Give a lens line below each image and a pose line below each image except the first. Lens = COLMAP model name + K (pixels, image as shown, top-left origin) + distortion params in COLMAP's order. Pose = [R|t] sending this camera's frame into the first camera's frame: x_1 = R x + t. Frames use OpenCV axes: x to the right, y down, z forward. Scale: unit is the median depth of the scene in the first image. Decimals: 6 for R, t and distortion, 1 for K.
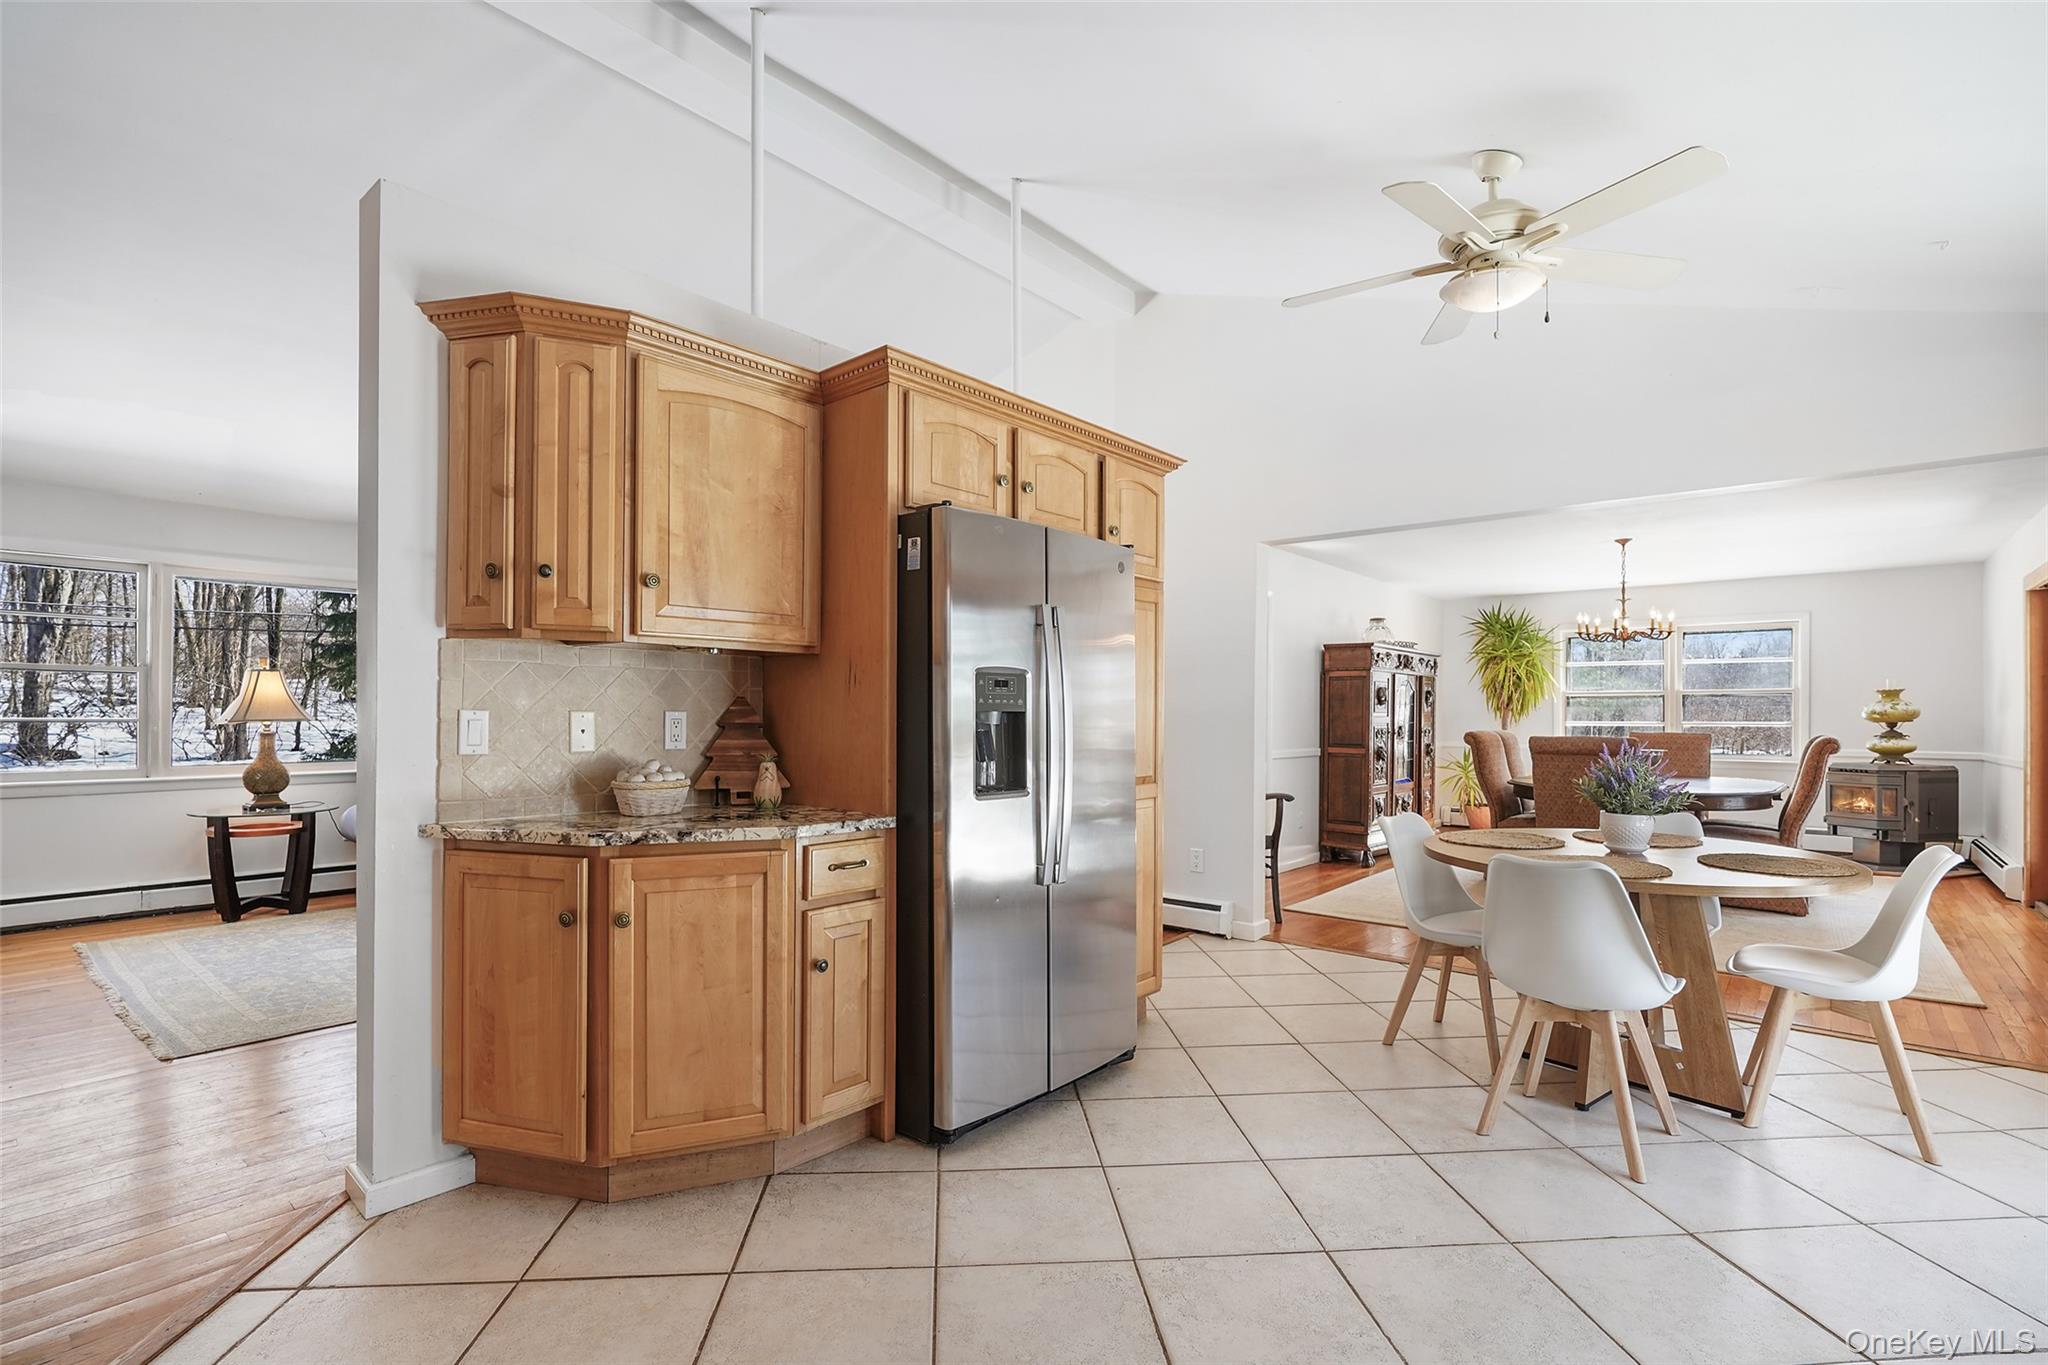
lens RADIAL K [[941.9, 0, 1004.0], [0, 941.9, 716.5], [0, 0, 1]] dist [-0.011483, 0.003181]
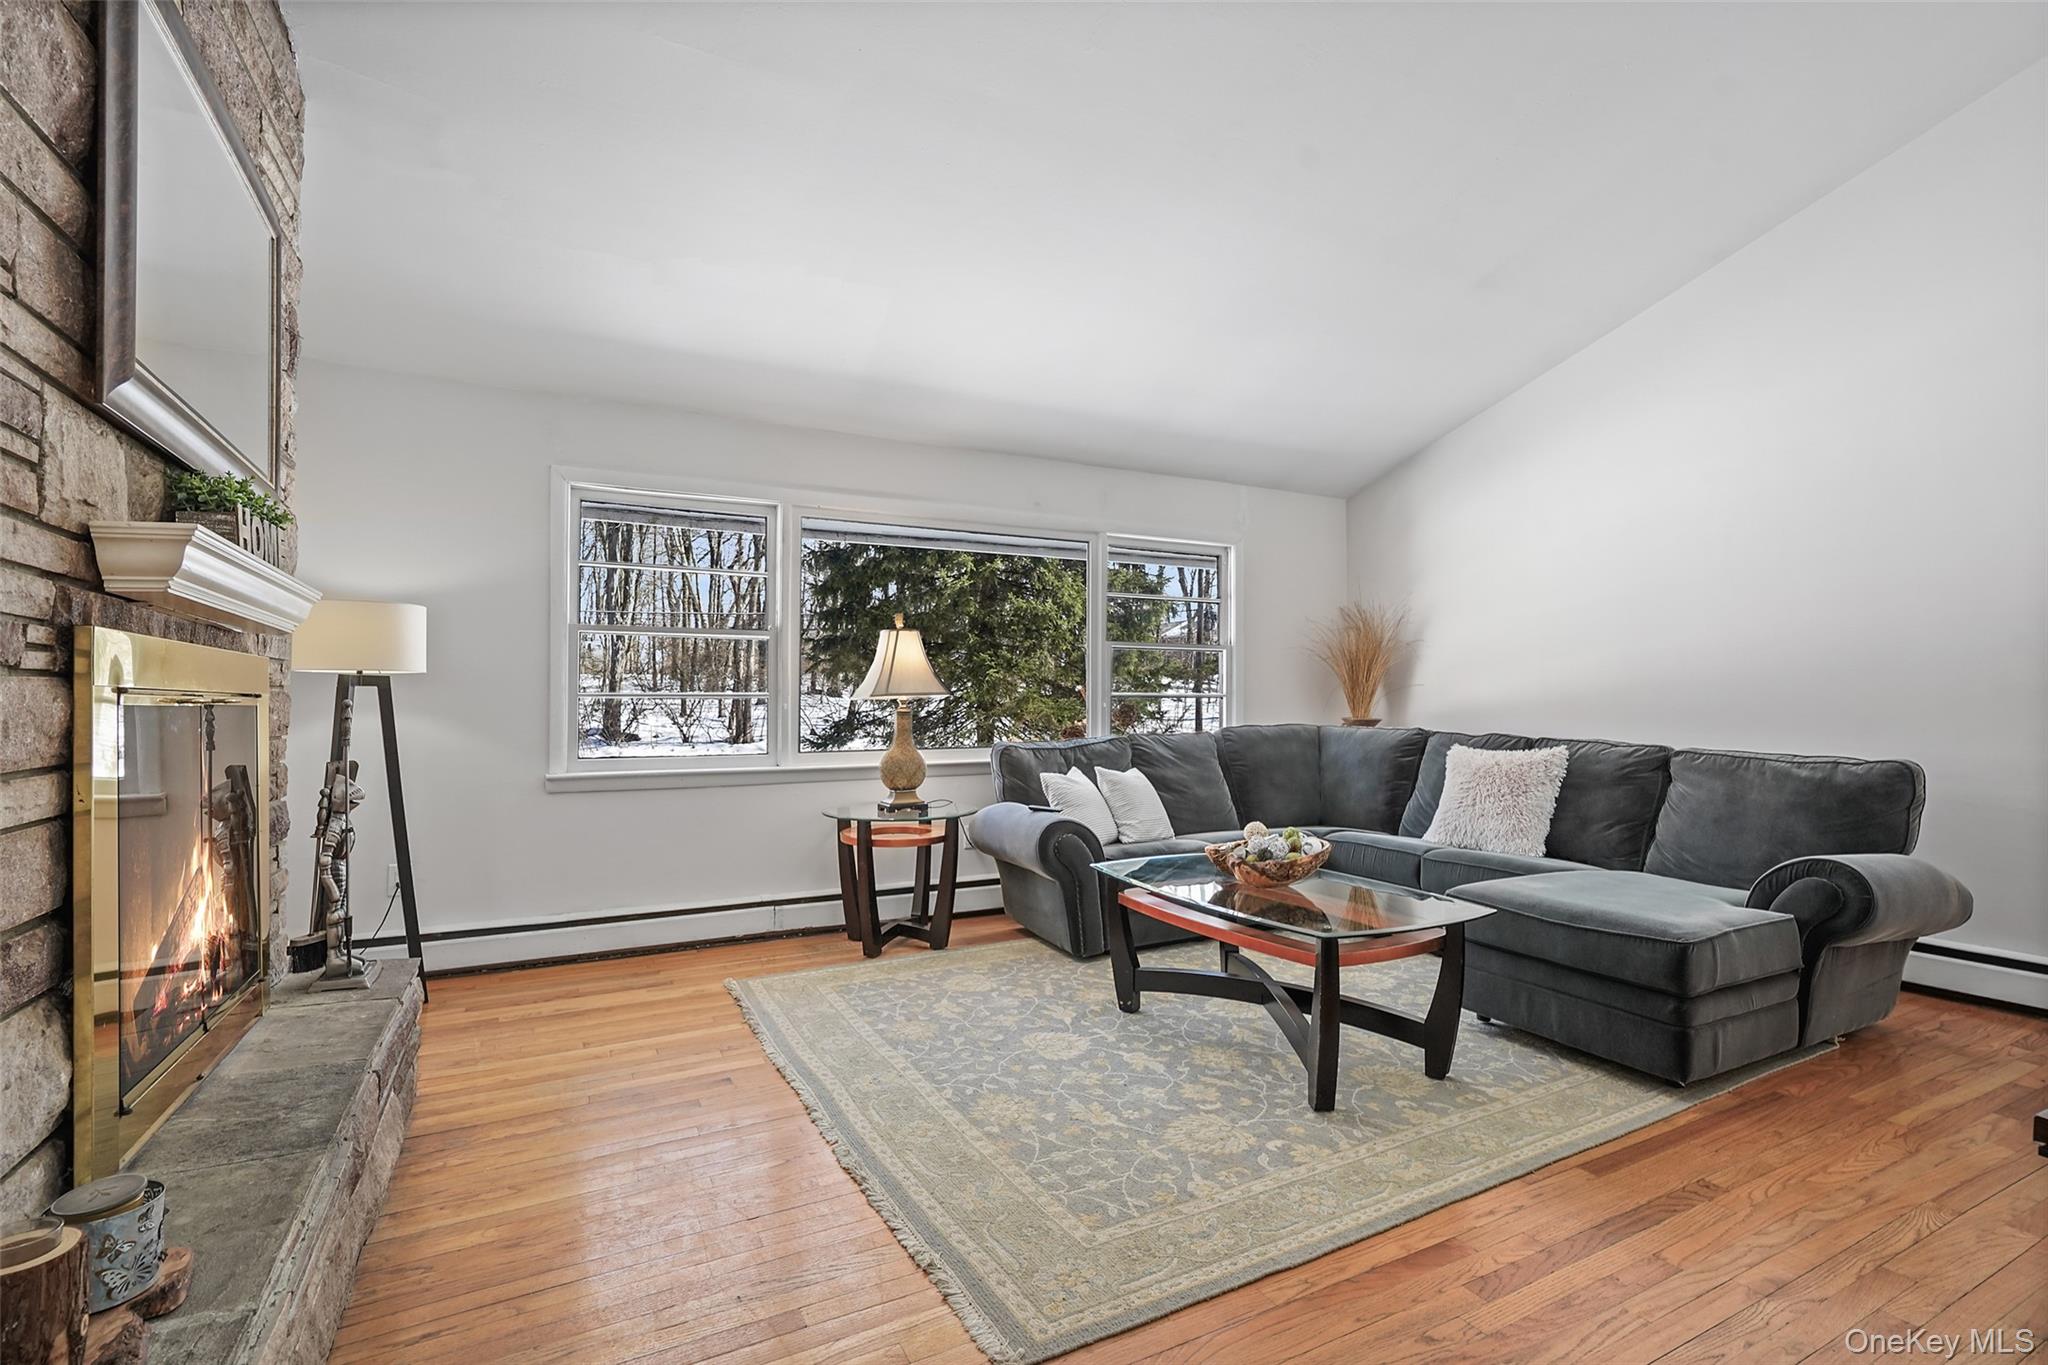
lens RADIAL K [[941.9, 0, 1032.6], [0, 941.9, 685.0], [0, 0, 1]] dist [-0.011483, 0.003181]
pose [[0.929327, -0.016227, -0.368900, -0.396816], [0.009565, 0.999757, -0.019880, 0.012604], [0.369133, 0.014947, 0.929256, 0.311336]]
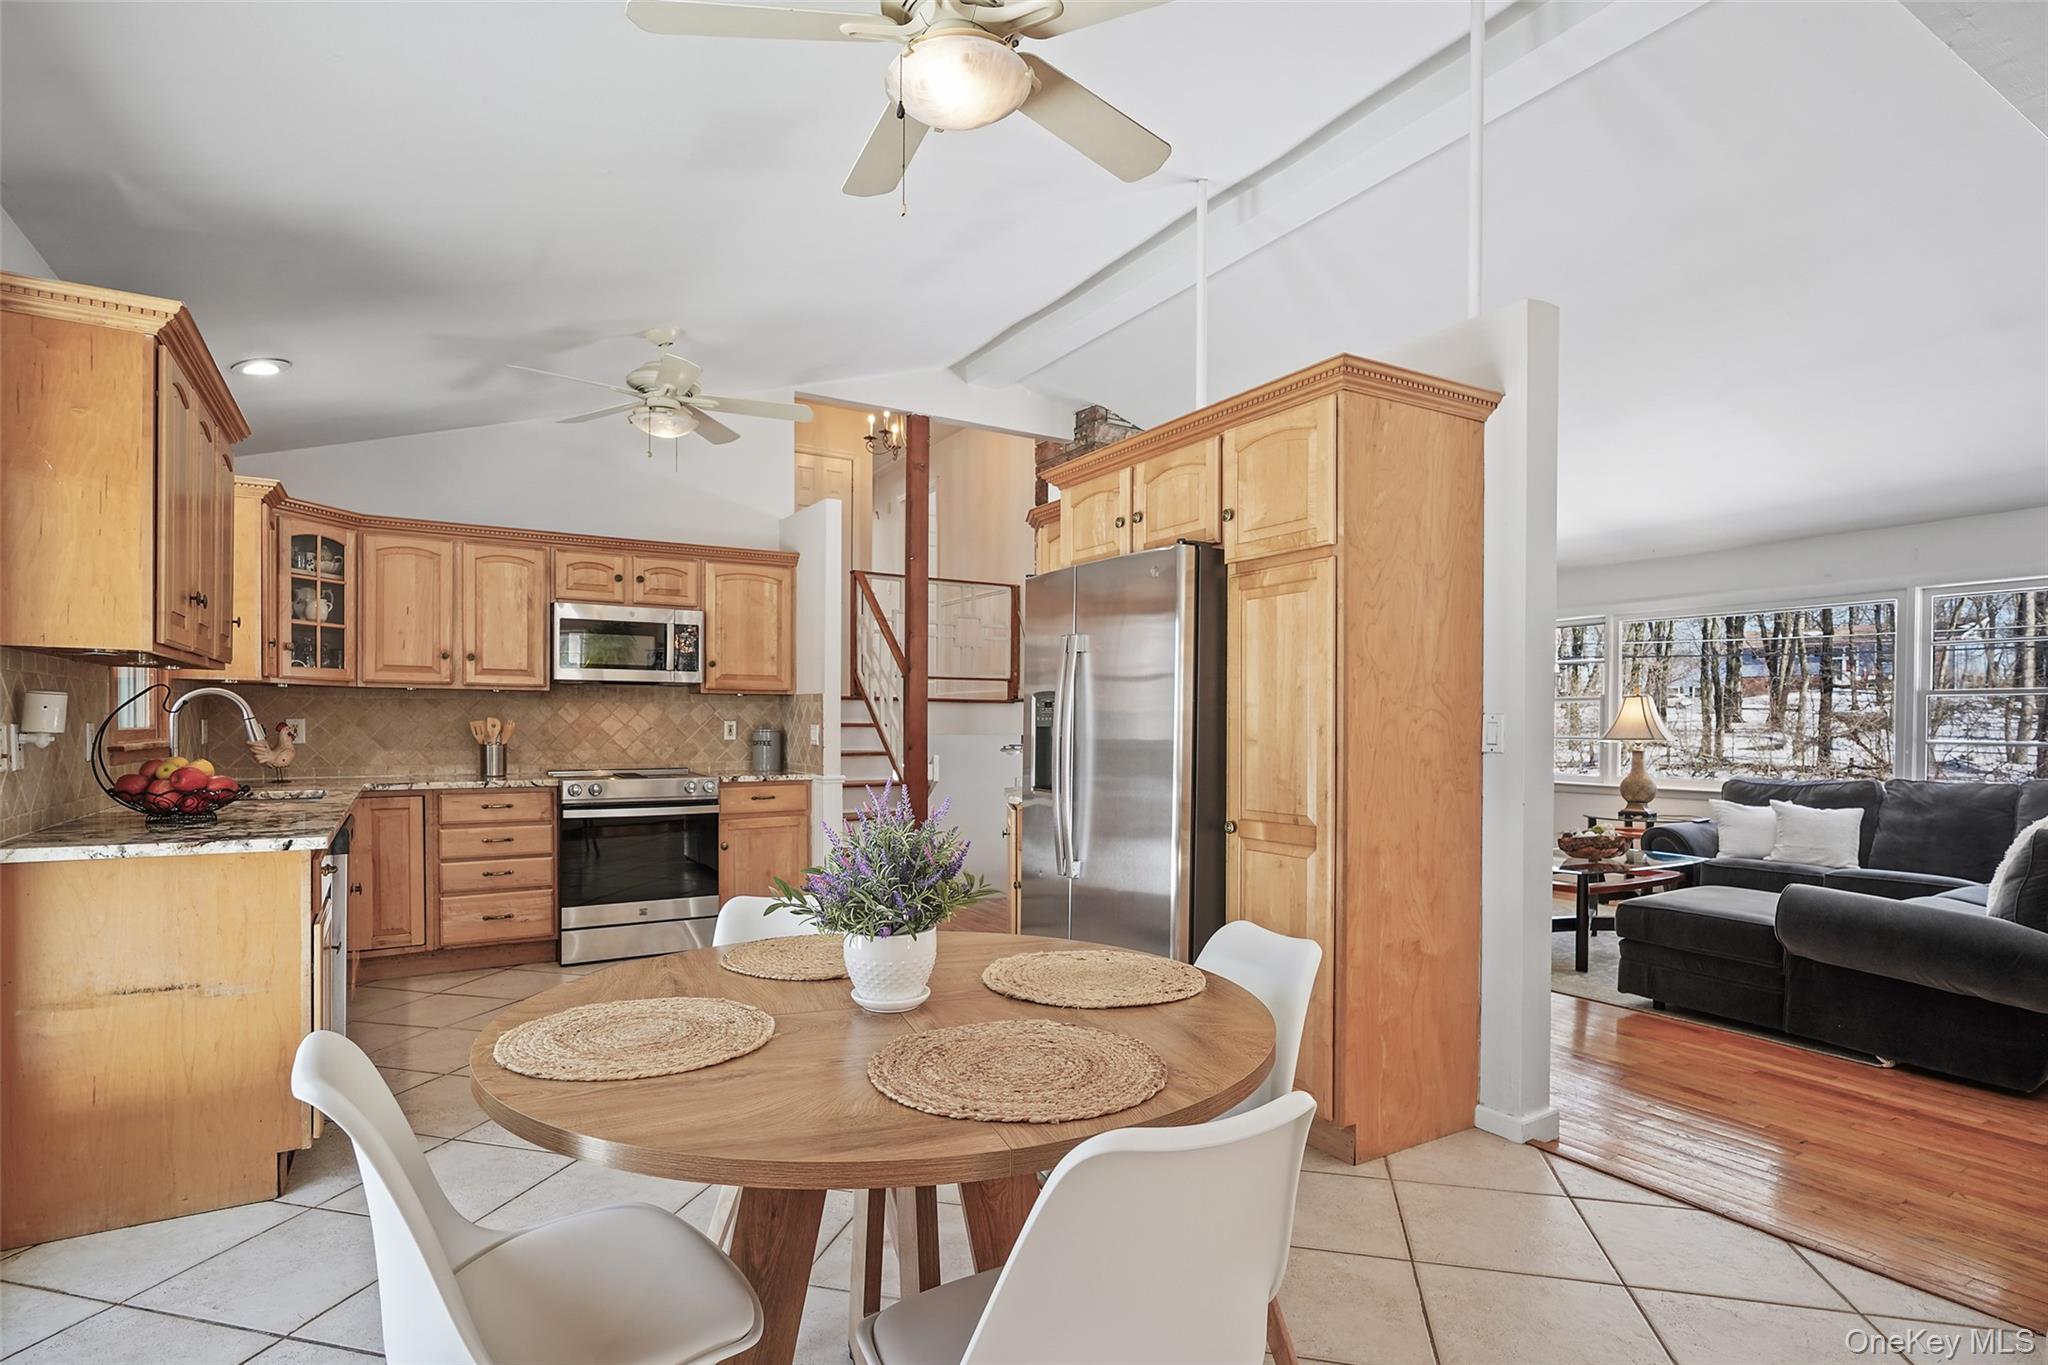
lens RADIAL K [[1003.6, 0, 1015.7], [0, 1003.6, 740.6], [0, 0, 1]] dist [0.000273, 0.001791]
pose [[-0.320001, 0.007013, -0.947391, 0.604857], [-0.009086, 0.999904, 0.010471, -0.000380], [0.947374, 0.011959, -0.319906, 0.659169]]
